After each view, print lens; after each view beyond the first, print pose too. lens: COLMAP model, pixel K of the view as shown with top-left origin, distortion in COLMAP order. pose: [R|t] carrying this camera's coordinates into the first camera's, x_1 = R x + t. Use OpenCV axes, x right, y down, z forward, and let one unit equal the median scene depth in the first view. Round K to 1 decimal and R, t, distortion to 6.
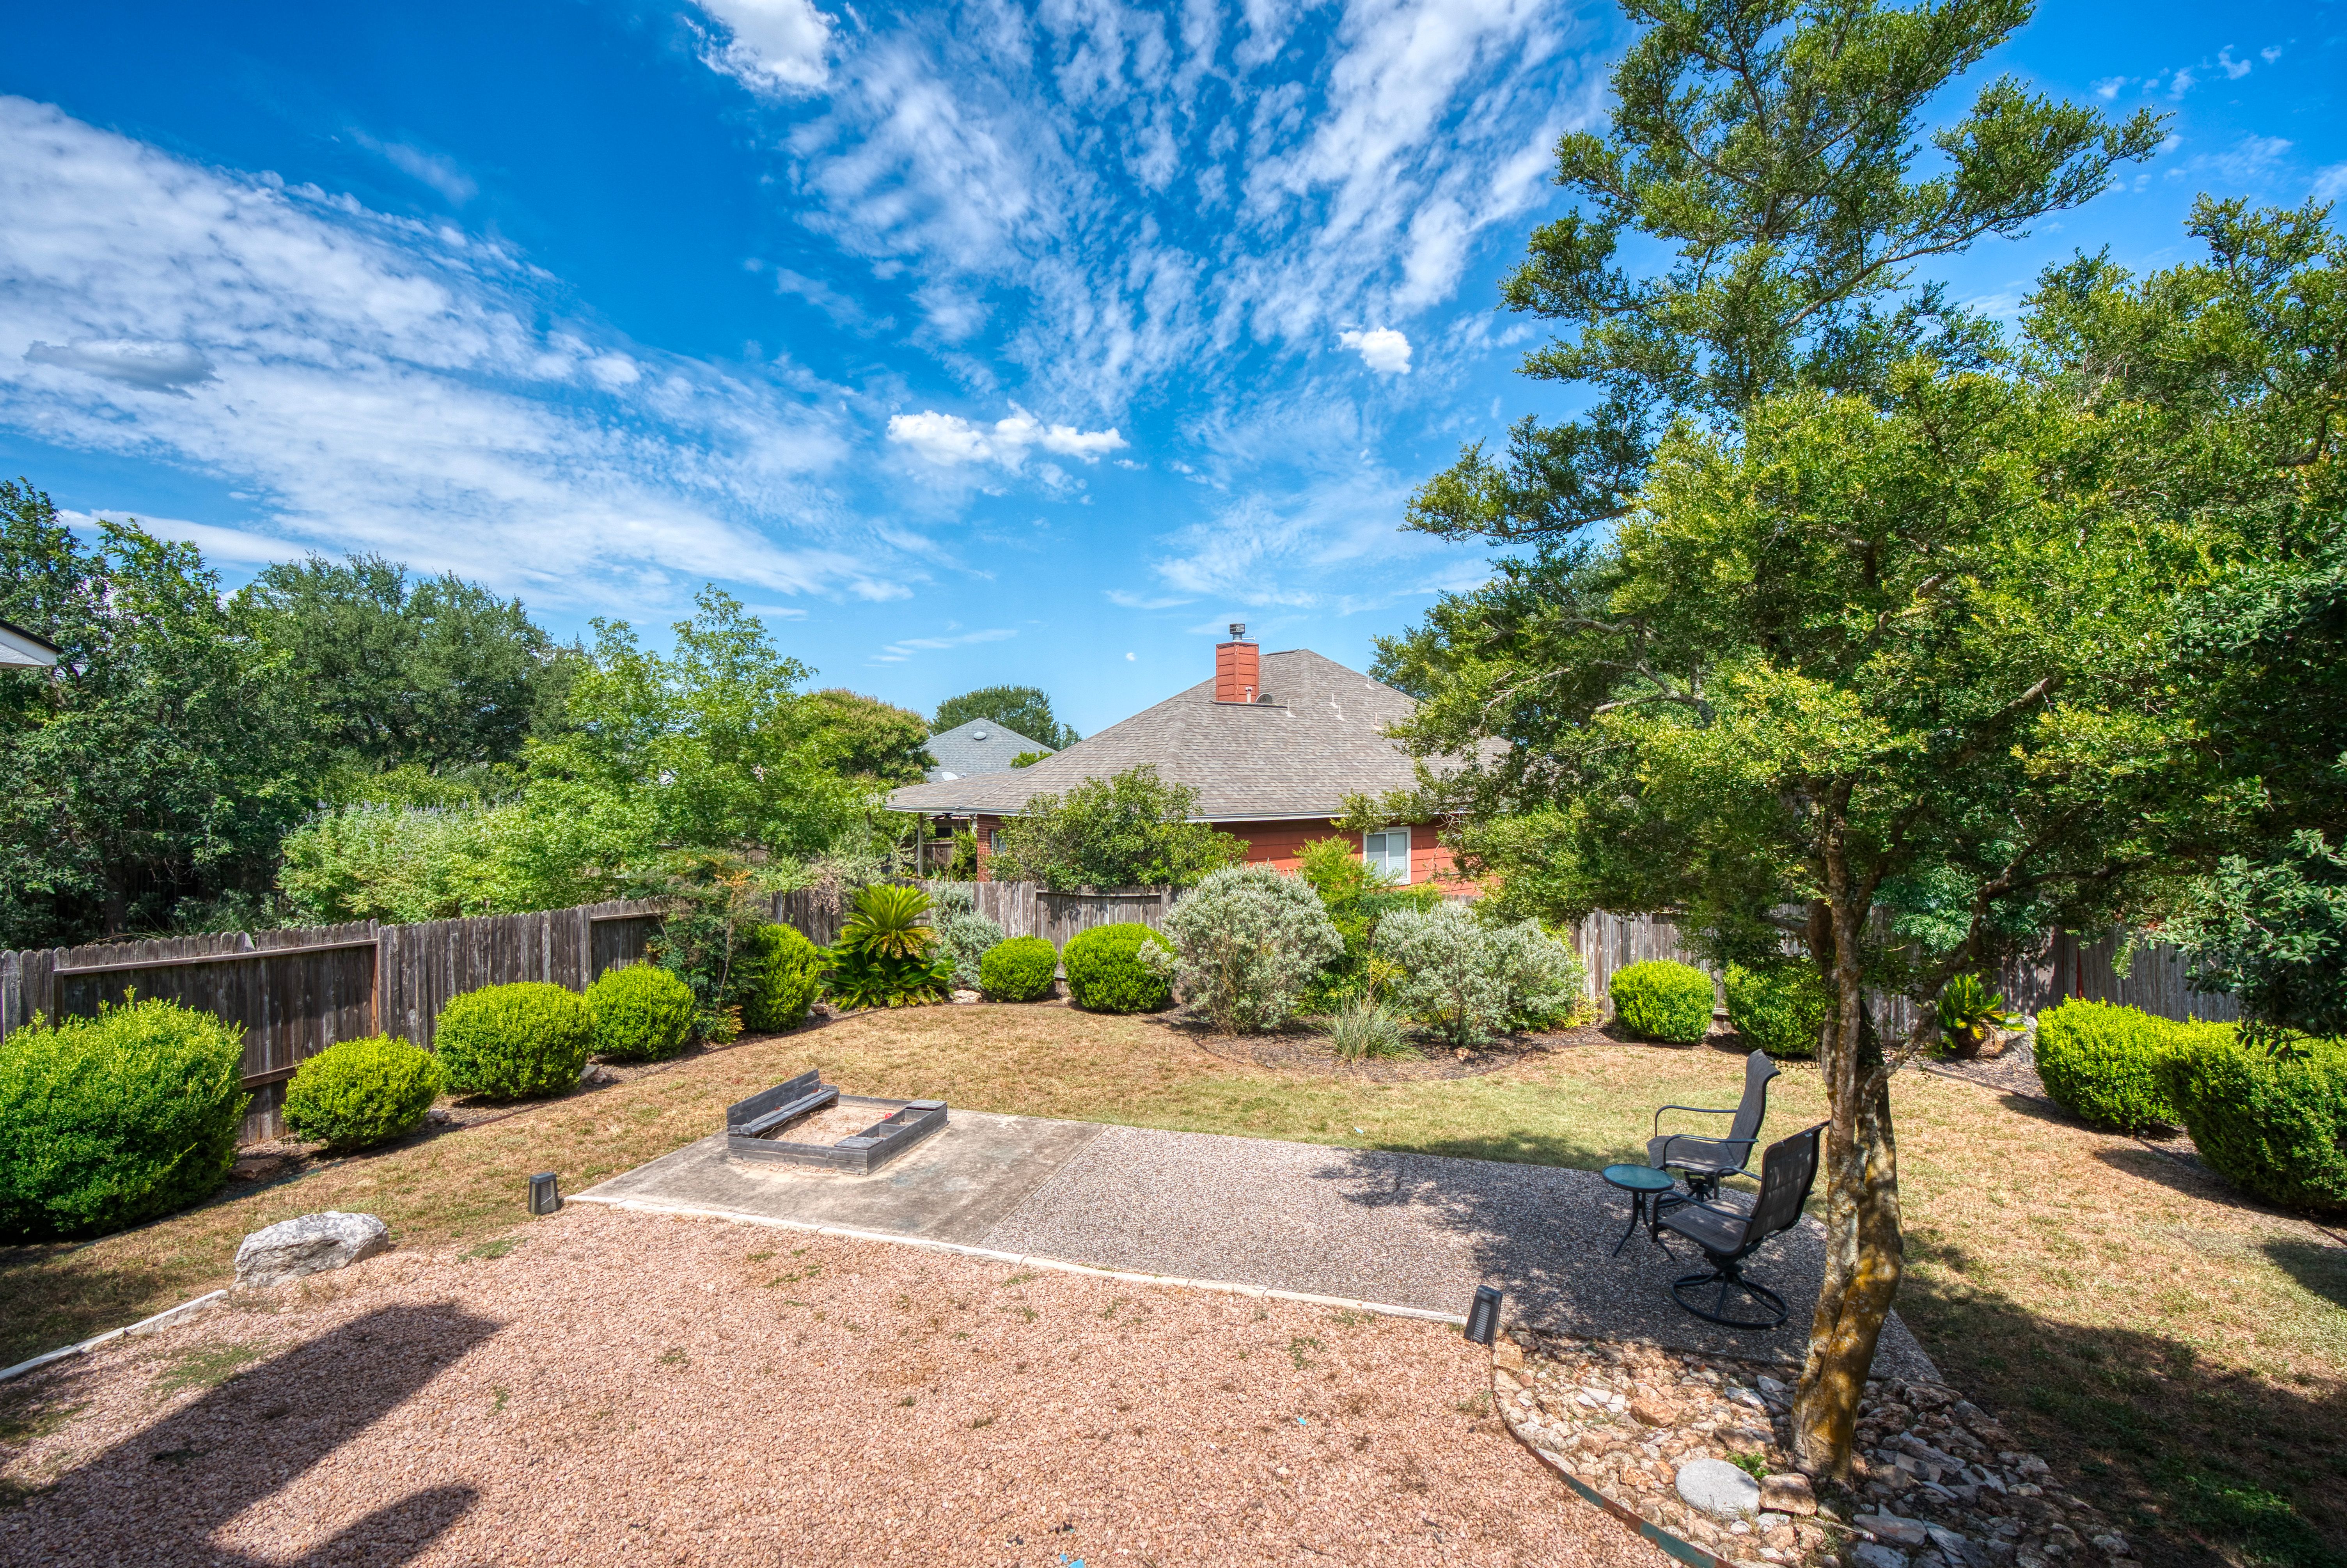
lens RADIAL K [[1072.4, 0, 1173.5], [0, 1072.4, 784.0], [0, 0, 1]] dist [0.002084, 0.000347]
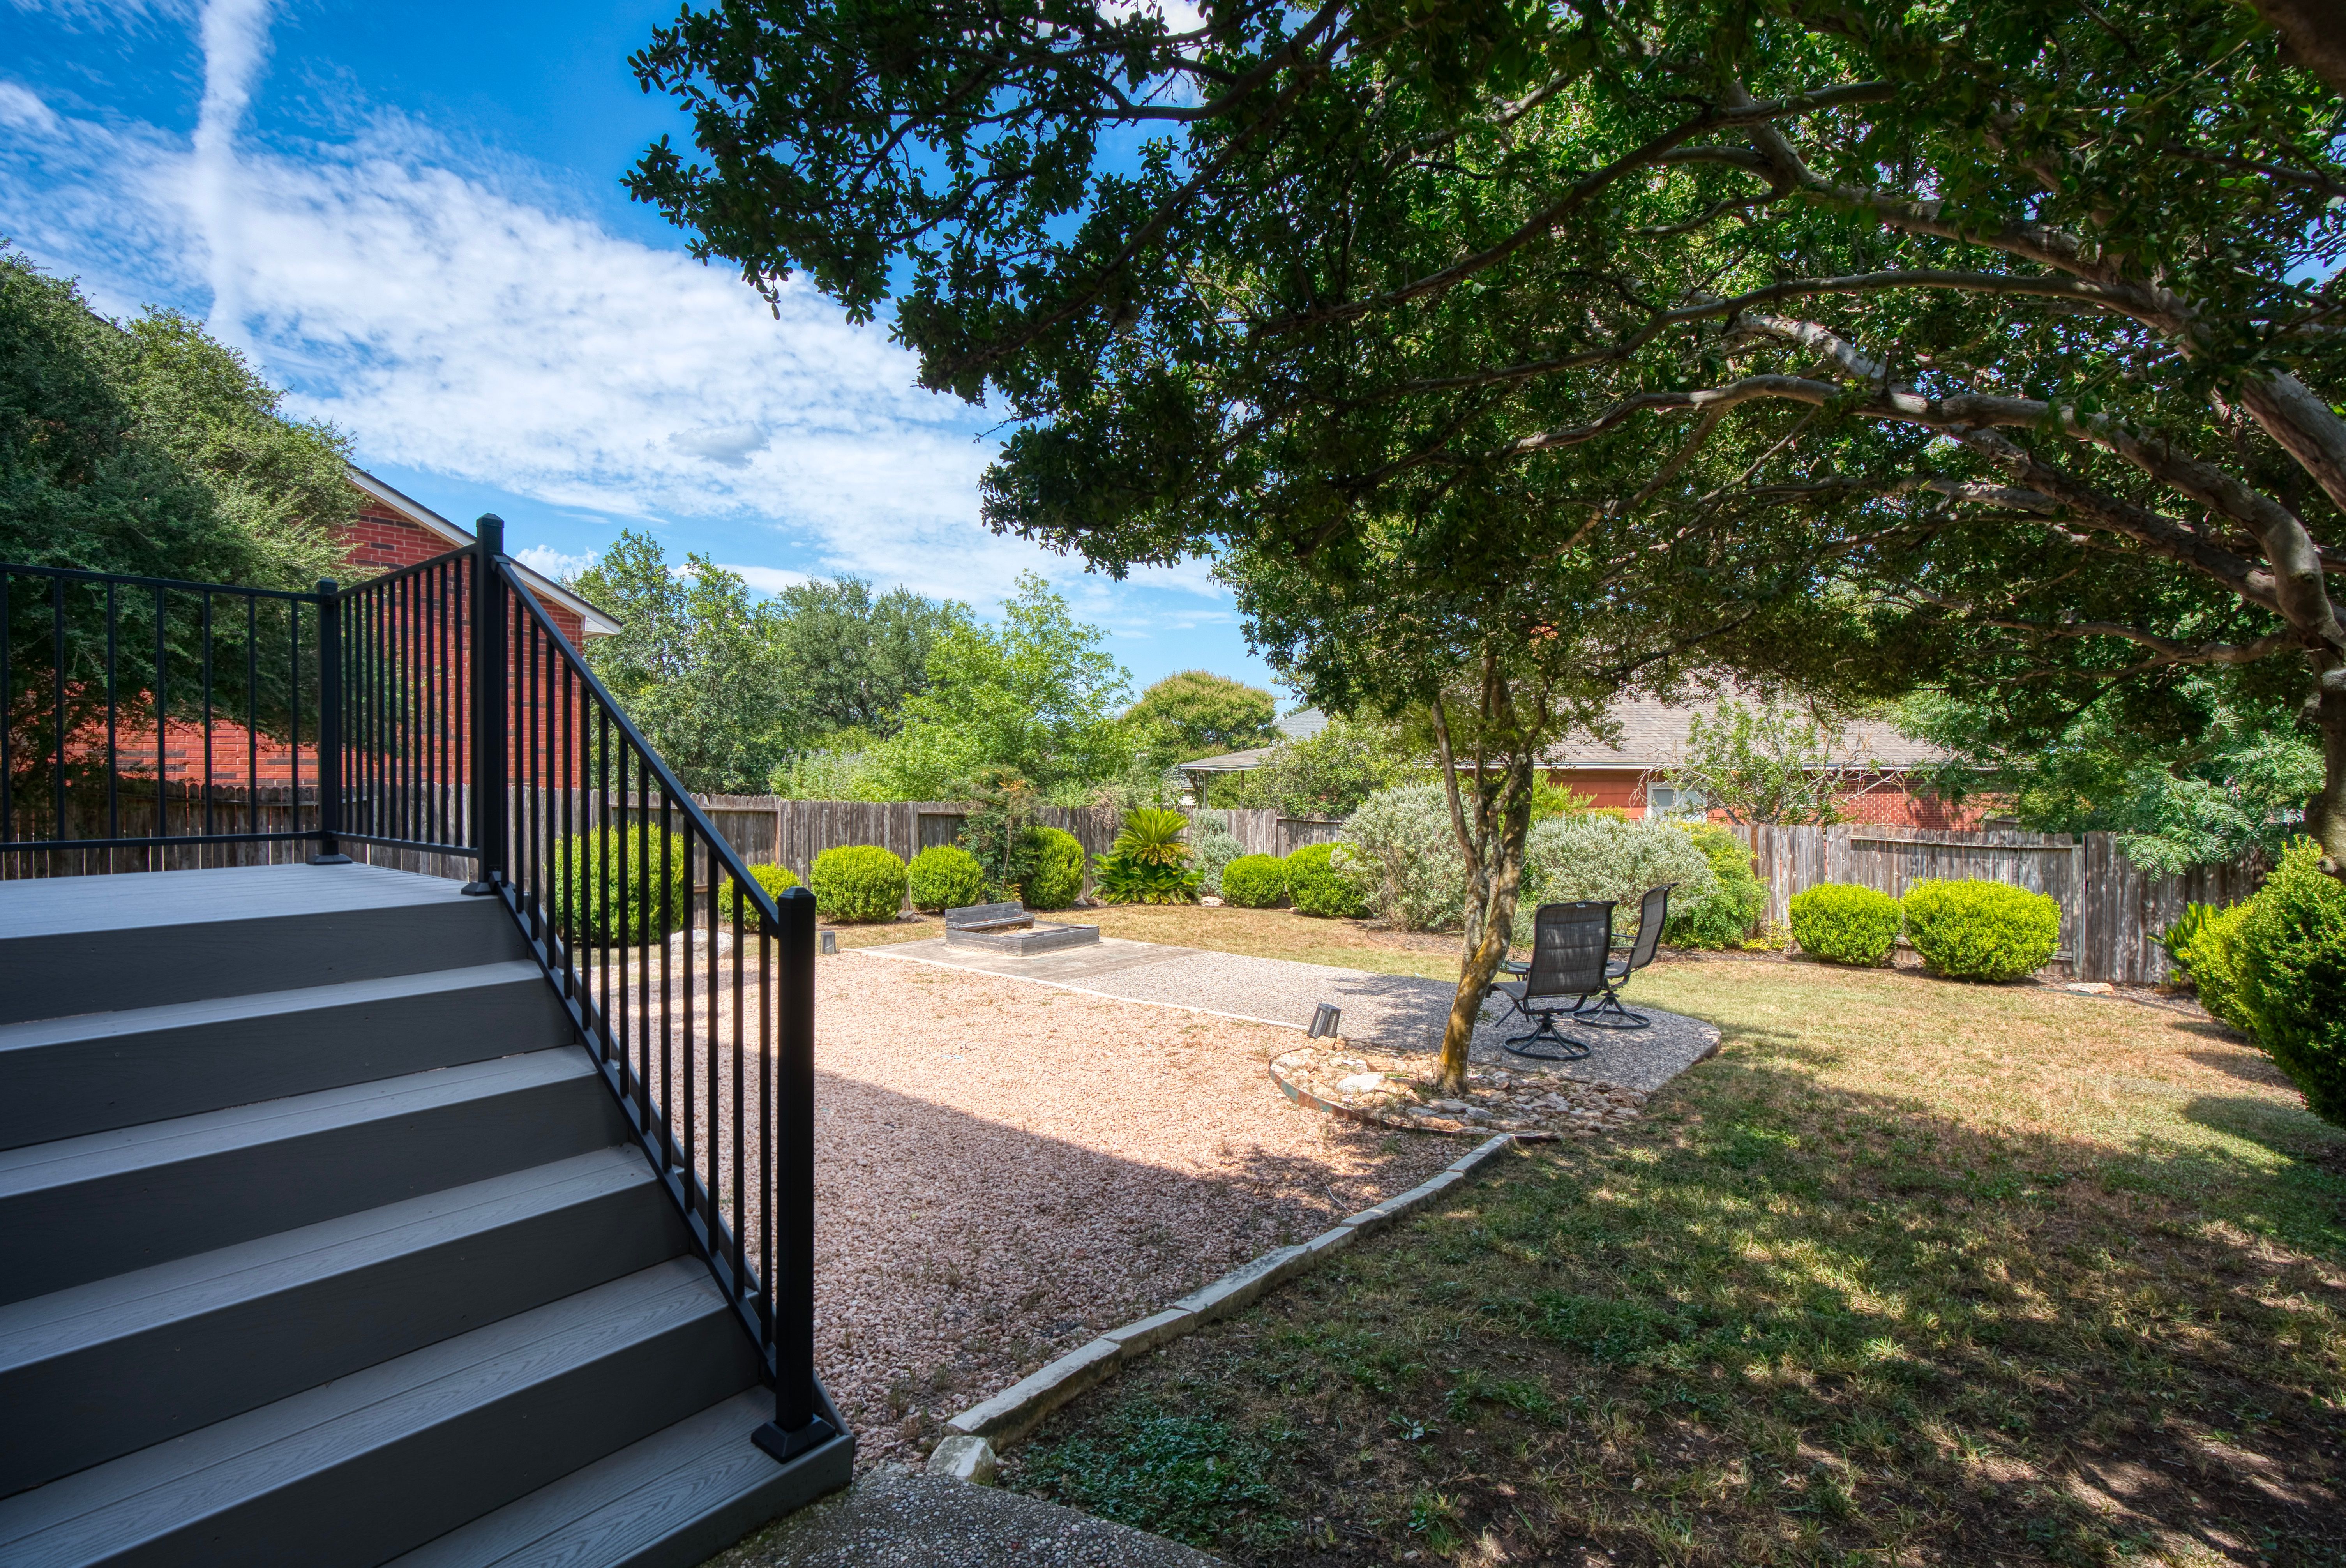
lens RADIAL K [[1072.0, 0, 1173.0], [0, 1072.0, 784.0], [0, 0, 1]] dist [0.002084, 0.000347]
pose [[0.930062, 0.008754, -0.367300, 0.218289], [-0.006470, 0.999951, 0.007449, 0.063039], [0.367347, -0.004552, 0.930073, -0.132641]]
